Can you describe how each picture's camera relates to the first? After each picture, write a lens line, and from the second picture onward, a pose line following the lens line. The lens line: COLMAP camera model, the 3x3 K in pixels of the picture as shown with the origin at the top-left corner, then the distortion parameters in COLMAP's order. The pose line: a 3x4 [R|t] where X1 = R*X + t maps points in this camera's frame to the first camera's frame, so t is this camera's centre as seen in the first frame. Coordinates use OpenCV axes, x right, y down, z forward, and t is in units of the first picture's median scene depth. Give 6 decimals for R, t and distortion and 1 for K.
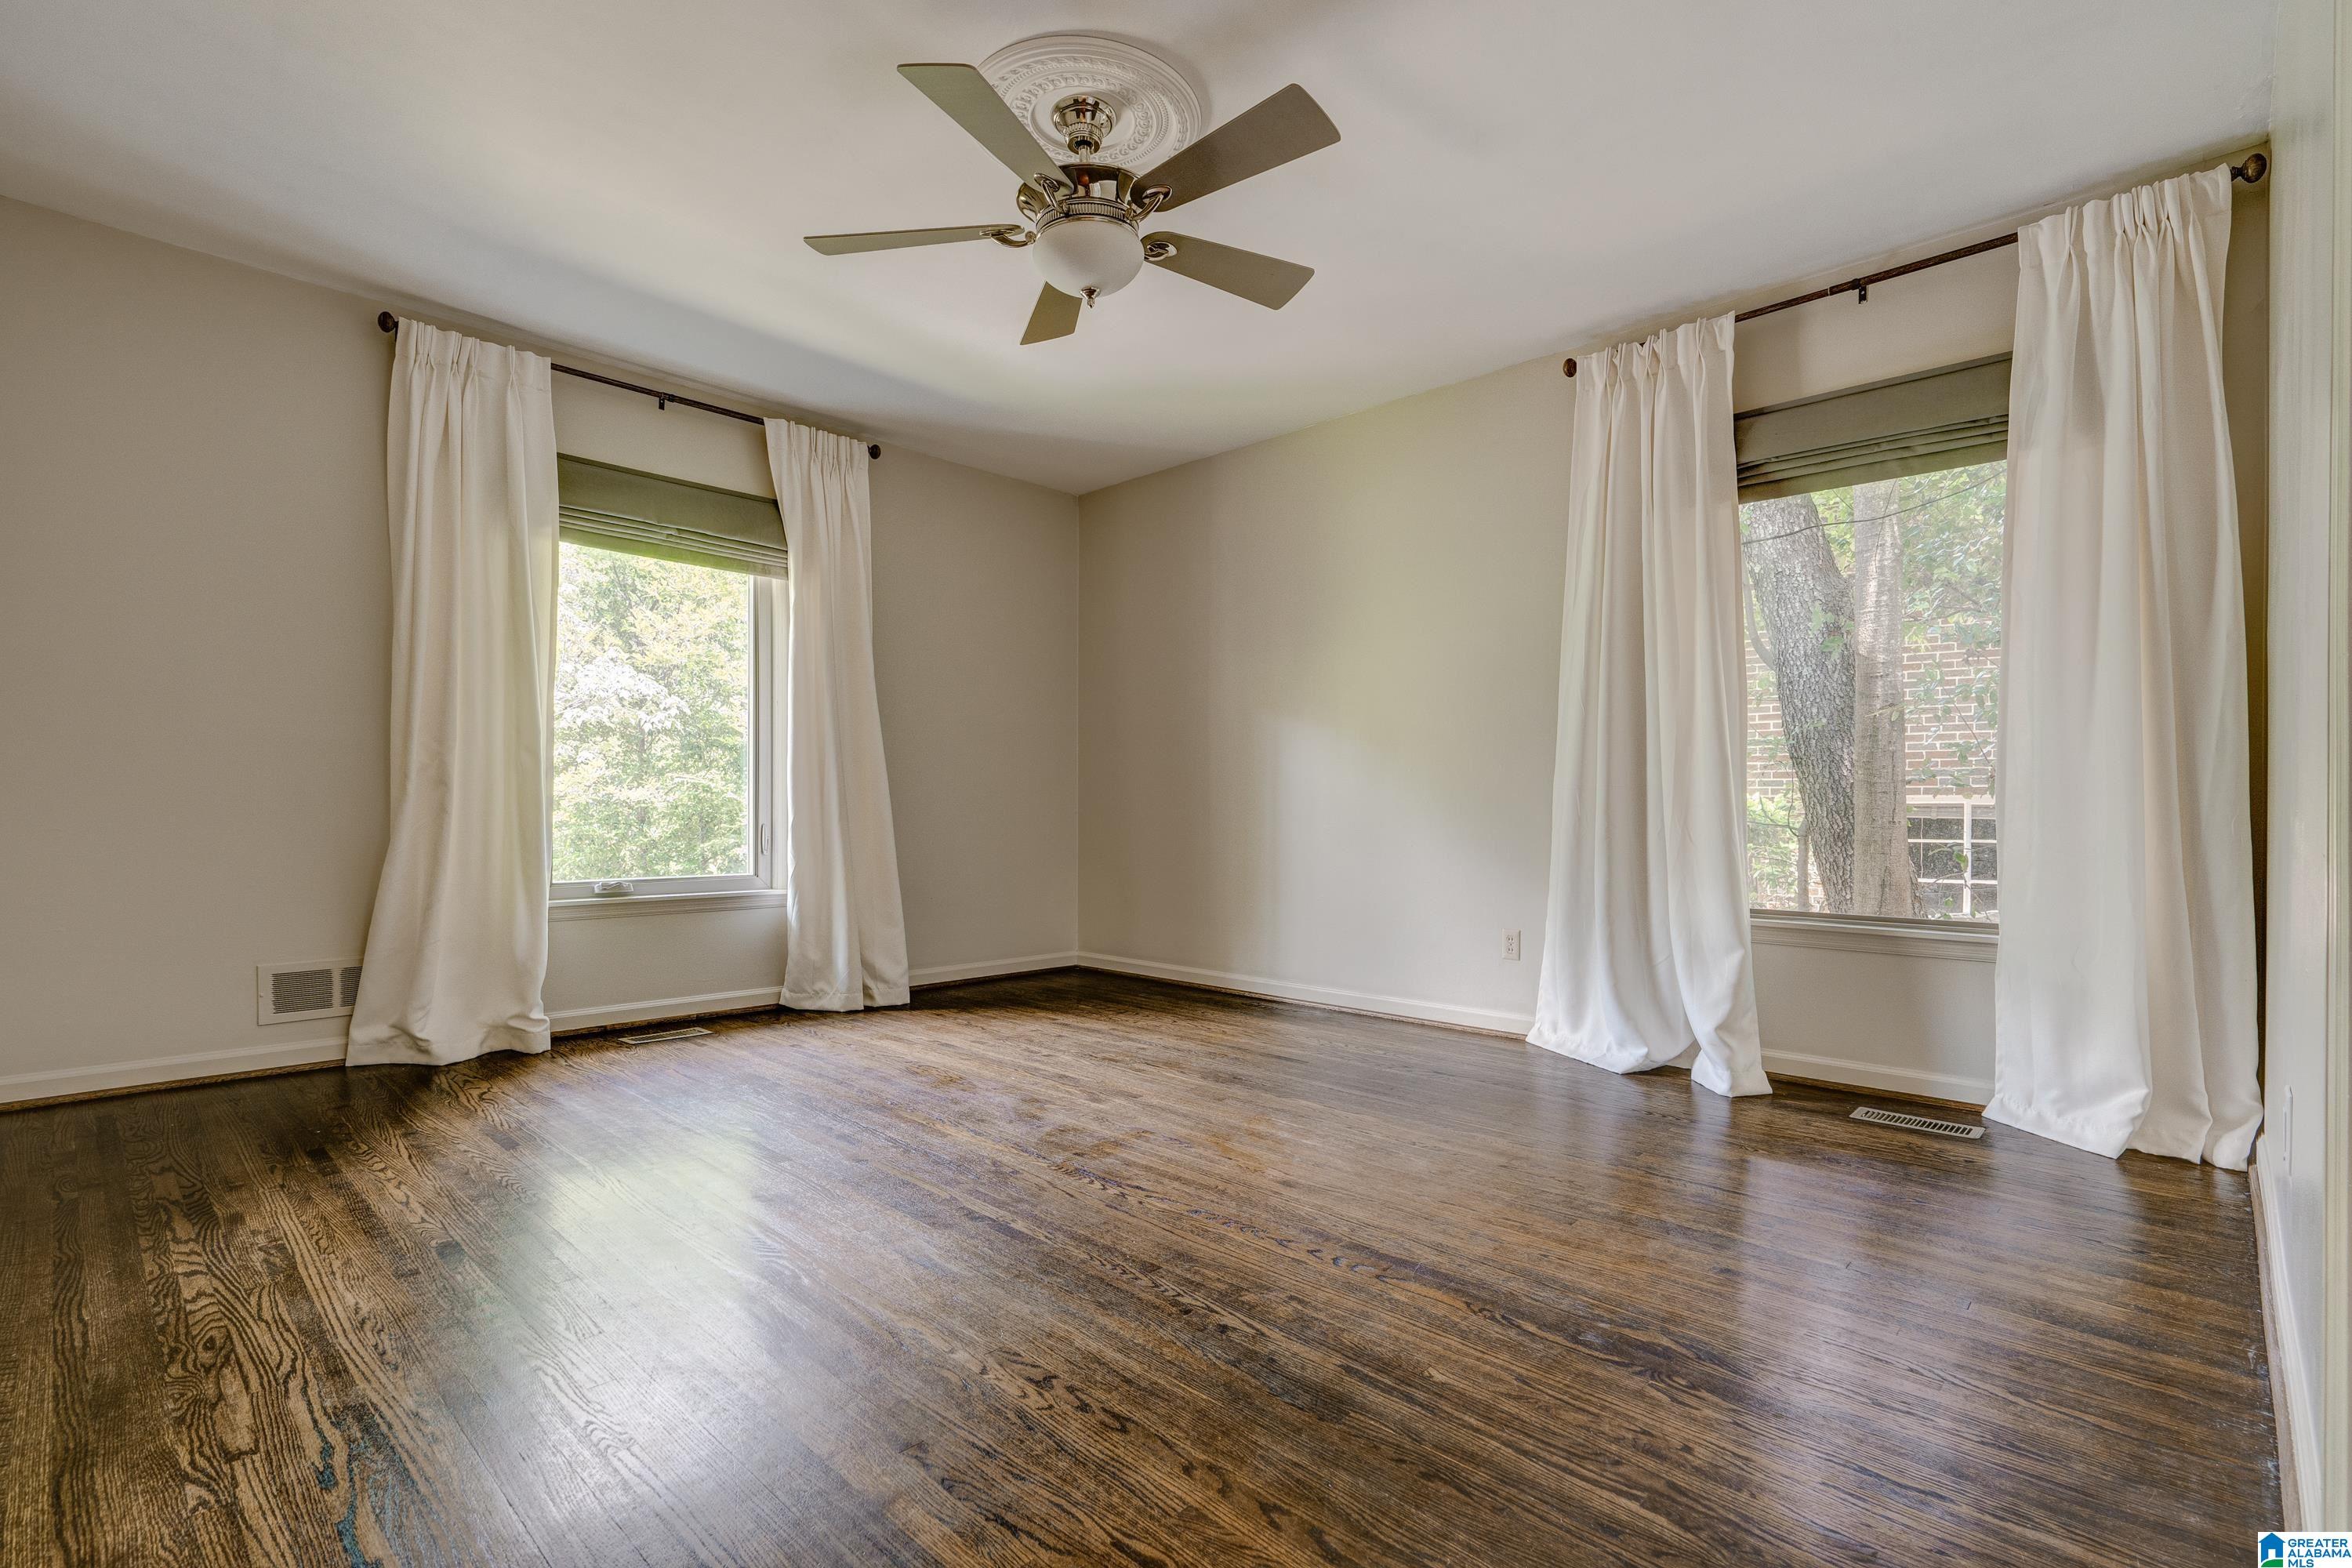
lens RADIAL K [[1071.2, 0, 1190.3], [0, 1071.2, 800.8], [0, 0, 1]] dist [-0.008215, 0.003238]
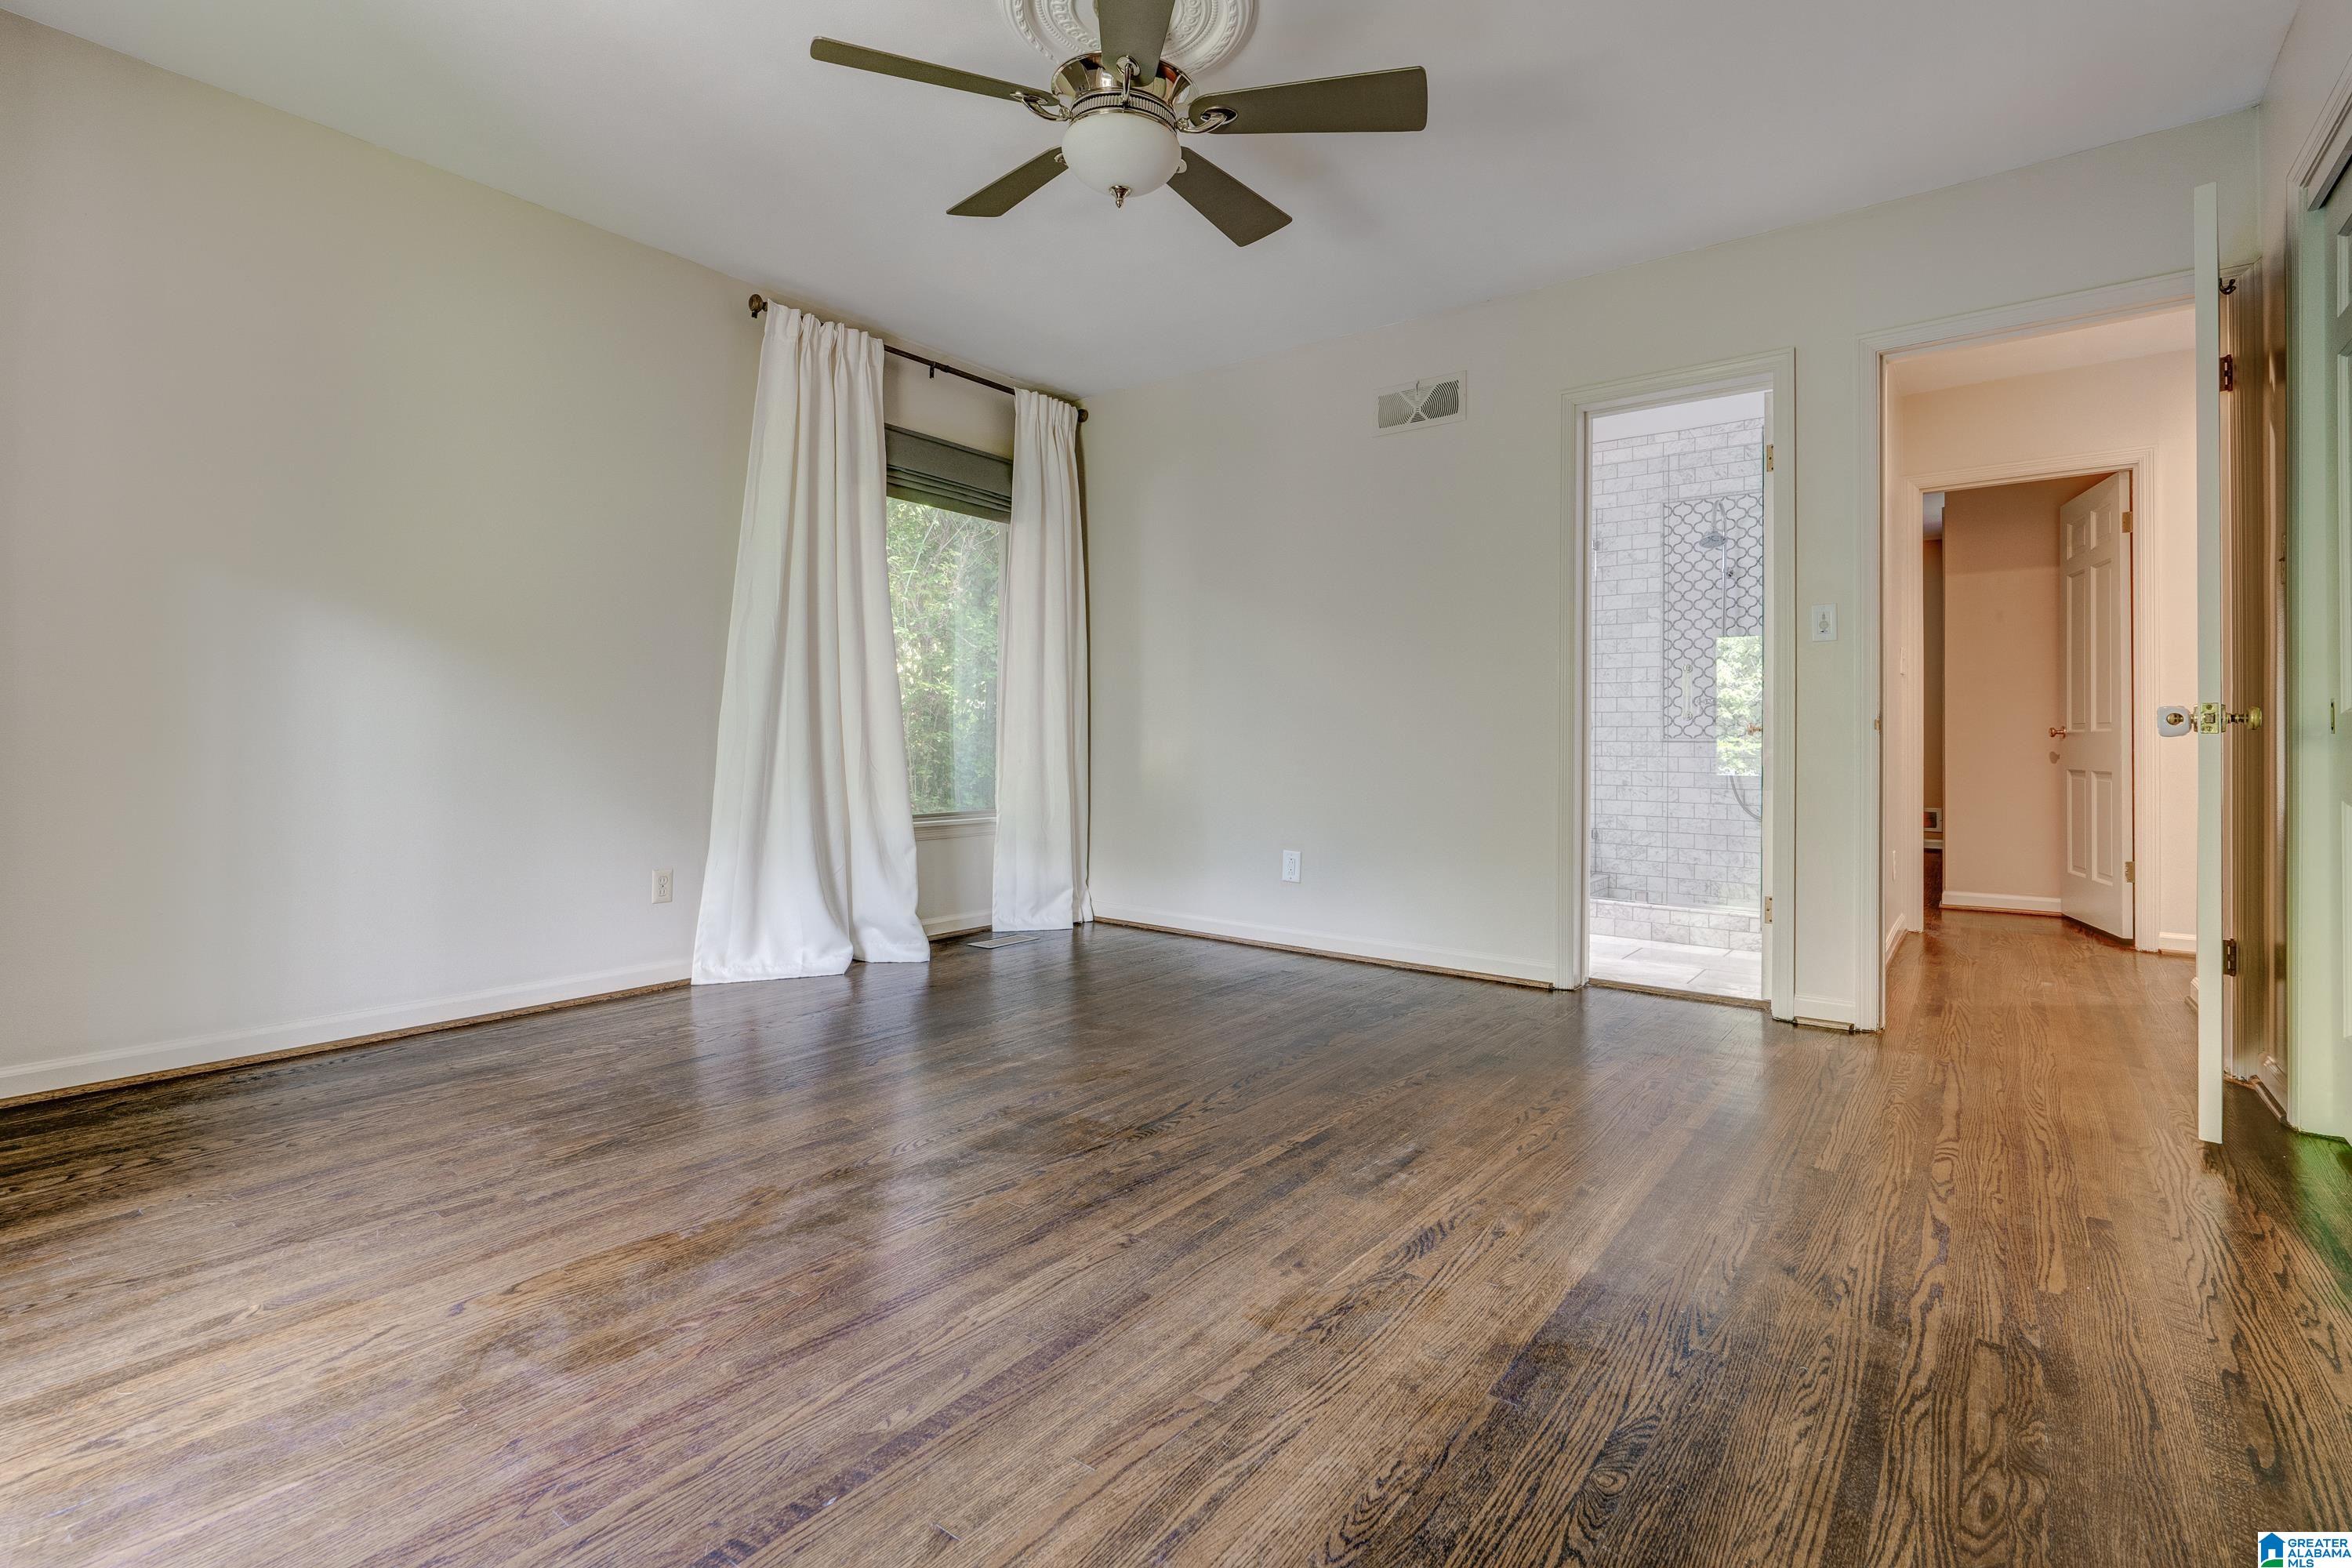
lens RADIAL K [[1071.2, 0, 1154.3], [0, 1071.2, 728.8], [0, 0, 1]] dist [-0.008215, 0.003238]
pose [[-0.082006, 0.002414, 0.996629, -1.511396], [-0.012185, 0.999920, -0.003425, -0.006457], [-0.996557, -0.012425, -0.081970, 1.543491]]
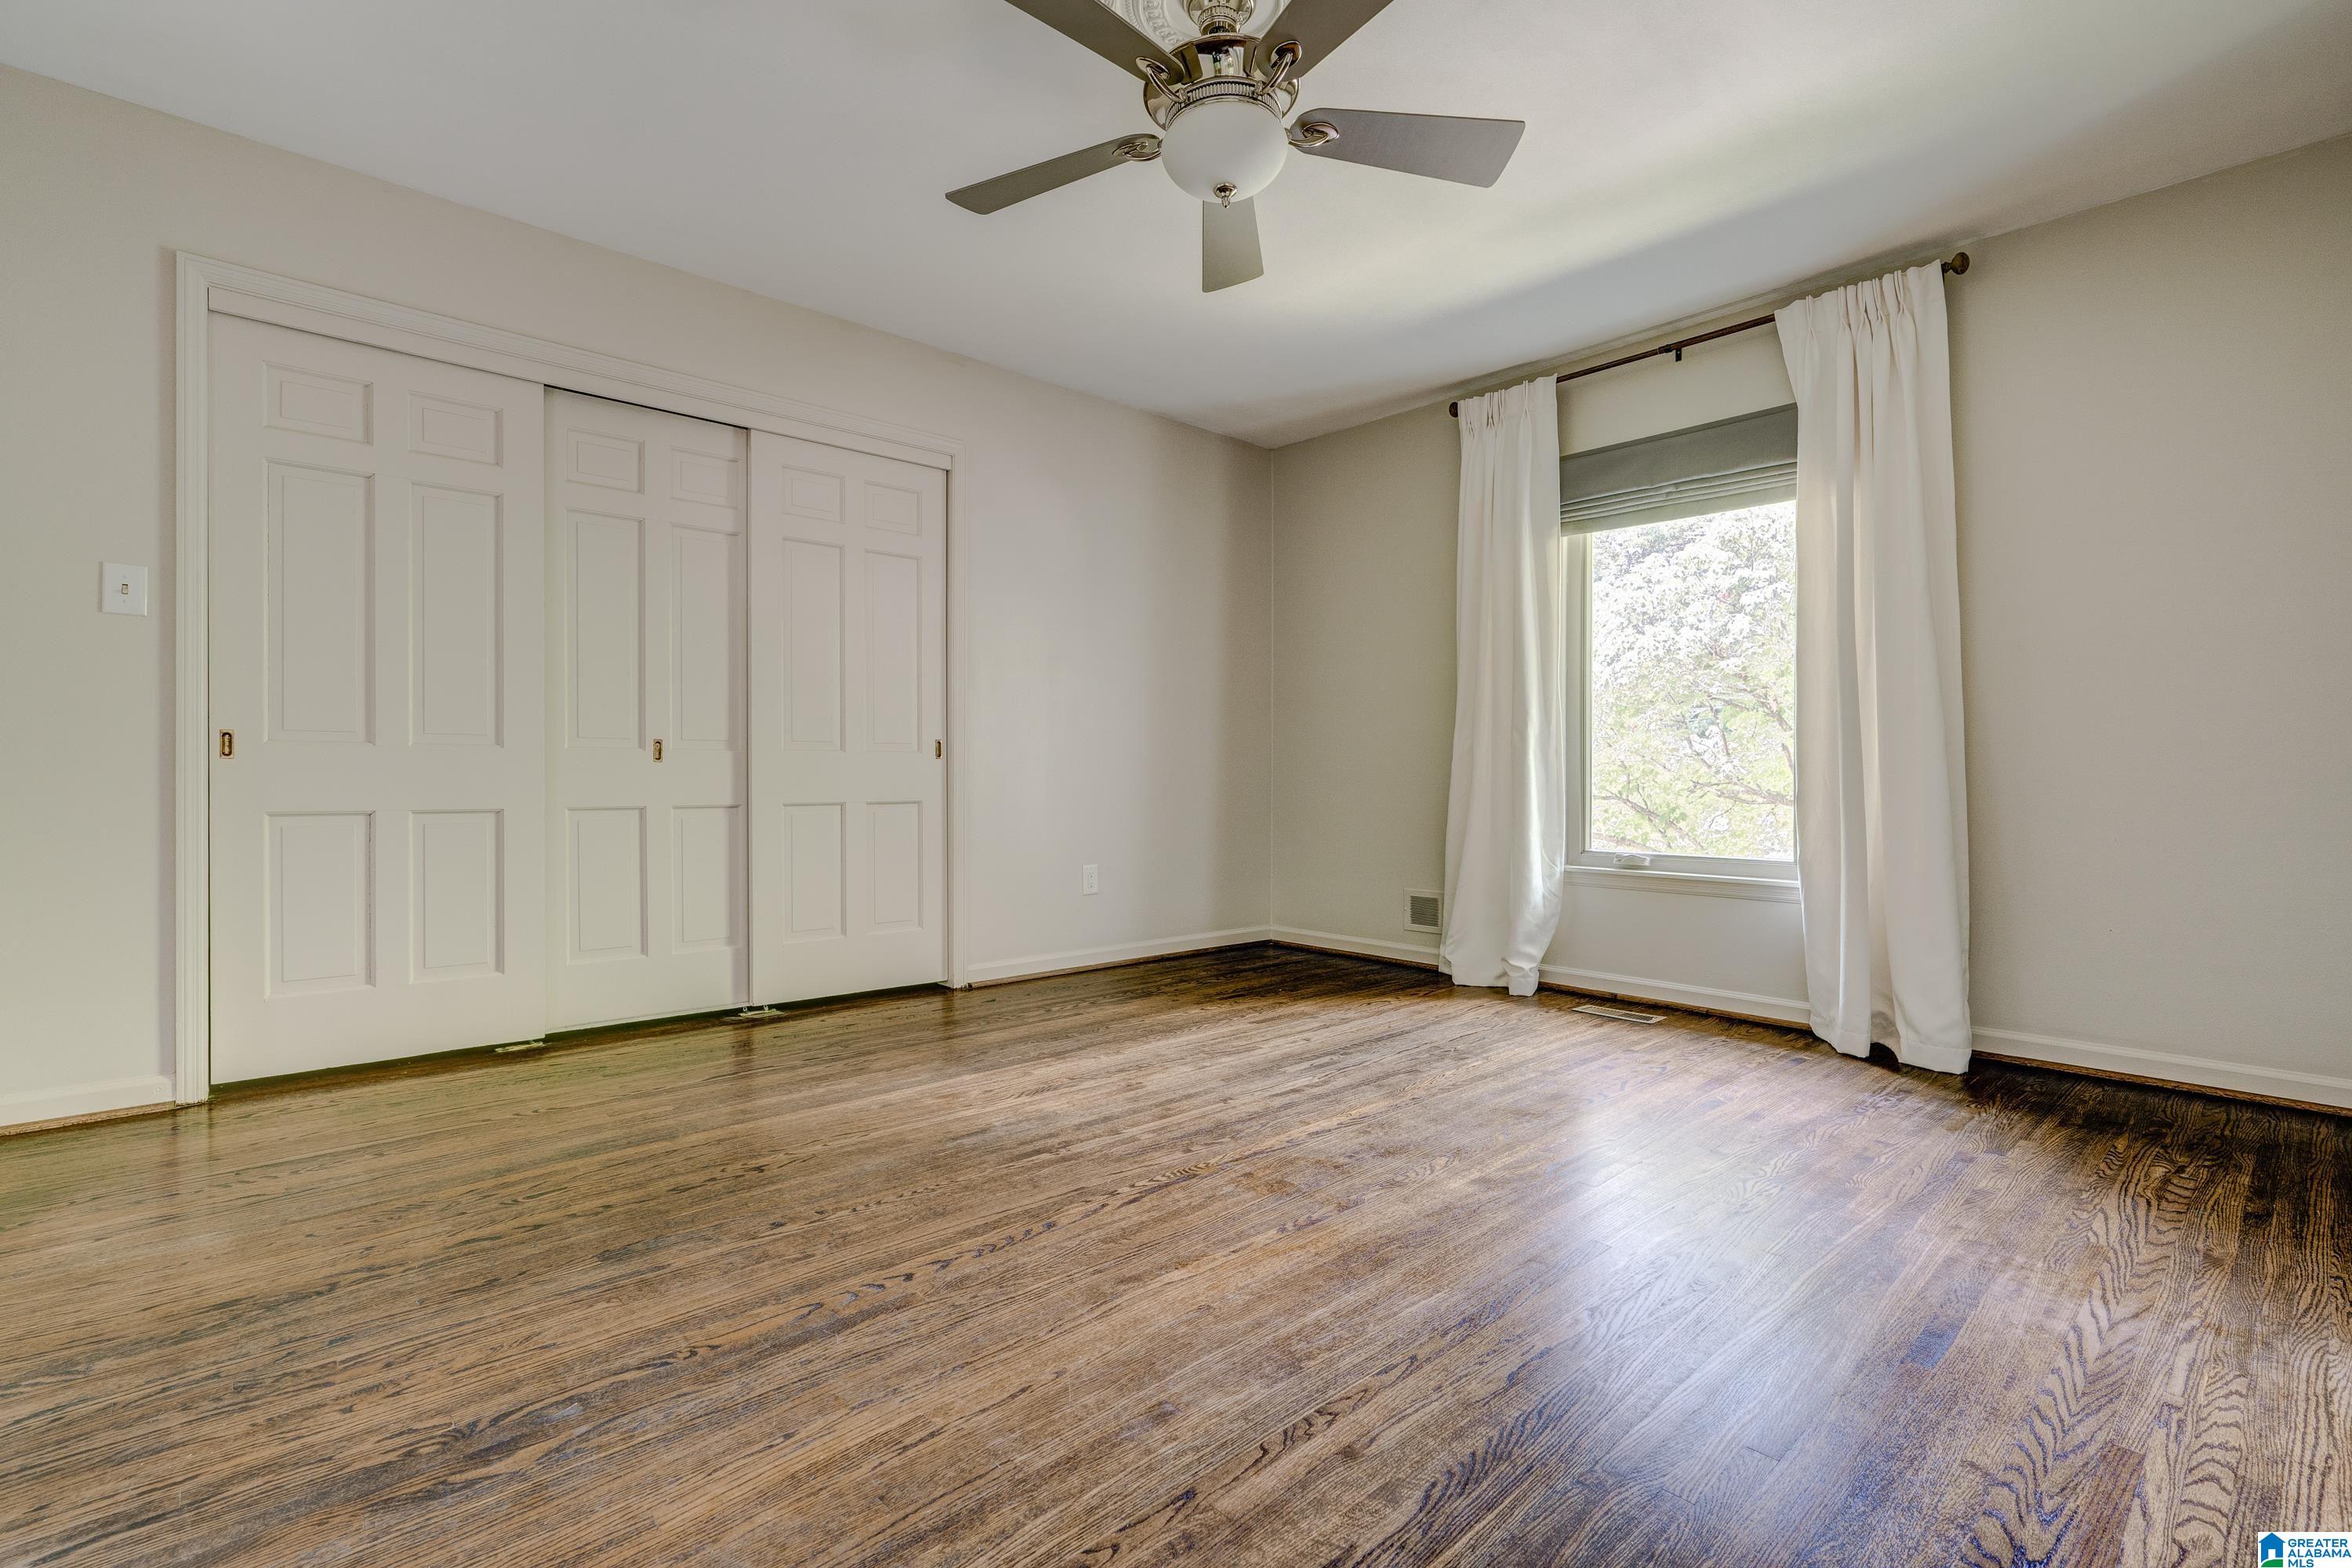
lens RADIAL K [[1071.2, 0, 1194.0], [0, 1071.2, 780.8], [0, 0, 1]] dist [-0.008215, 0.003238]
pose [[-0.058993, 0.000380, -0.998258, 1.166591], [0.003621, 0.999993, 0.000166, 0.011372], [0.998252, -0.003604, -0.058994, 1.523939]]
